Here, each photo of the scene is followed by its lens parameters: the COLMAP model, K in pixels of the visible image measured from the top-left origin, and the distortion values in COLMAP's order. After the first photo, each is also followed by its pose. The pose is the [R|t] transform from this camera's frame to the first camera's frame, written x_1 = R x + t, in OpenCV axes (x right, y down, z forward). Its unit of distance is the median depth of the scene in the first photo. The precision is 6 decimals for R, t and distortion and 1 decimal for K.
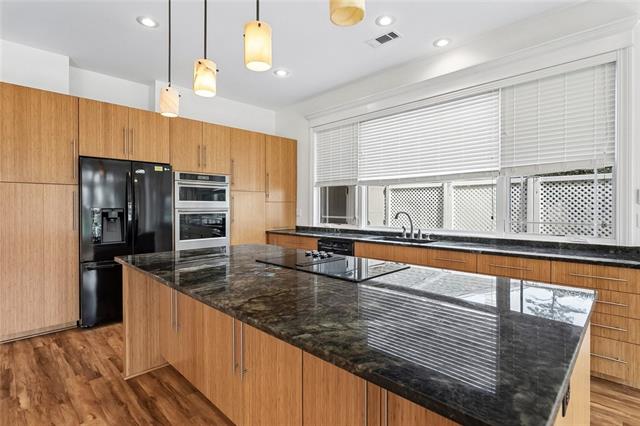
lens RADIAL K [[314.2, 0, 324.3], [0, 314.2, 210.1], [0, 0, 1]] dist [-0.002703, -0.000087]
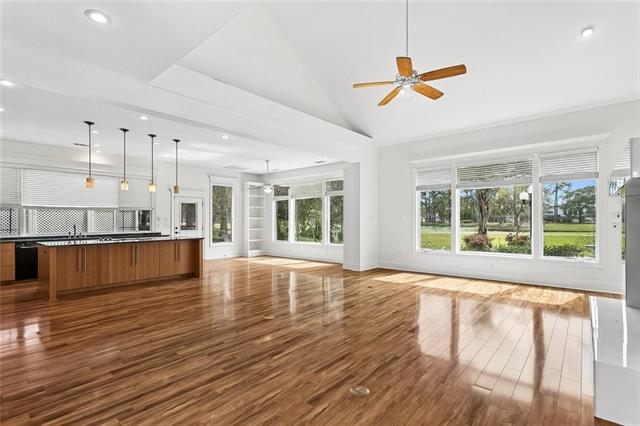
lens RADIAL K [[304.6, 0, 320.4], [0, 304.6, 215.0], [0, 0, 1]] dist [0.001099, 0.000489]
pose [[-0.072751, 0.015482, 0.997230, -1.603483], [0.008286, 0.999854, -0.014918, -0.012459], [-0.997316, 0.007178, -0.072868, -0.394594]]
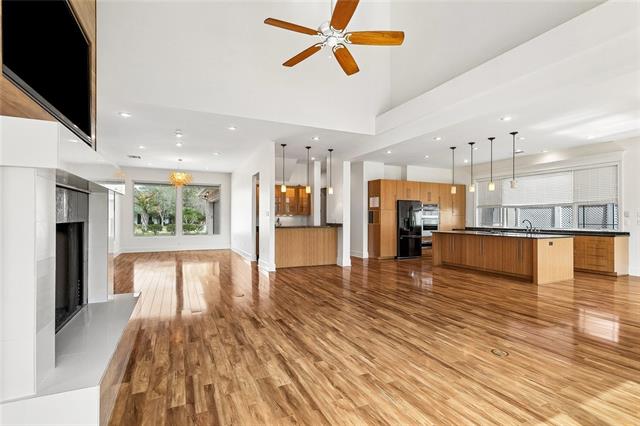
lens RADIAL K [[304.6, 0, 319.5], [0, 304.6, 217.4], [0, 0, 1]] dist [0.001099, 0.000489]
pose [[0.942027, -0.001252, -0.335534, -0.396394], [-0.000153, 0.999991, -0.004163, -0.003964], [0.335537, 0.003974, 0.942019, -1.488519]]
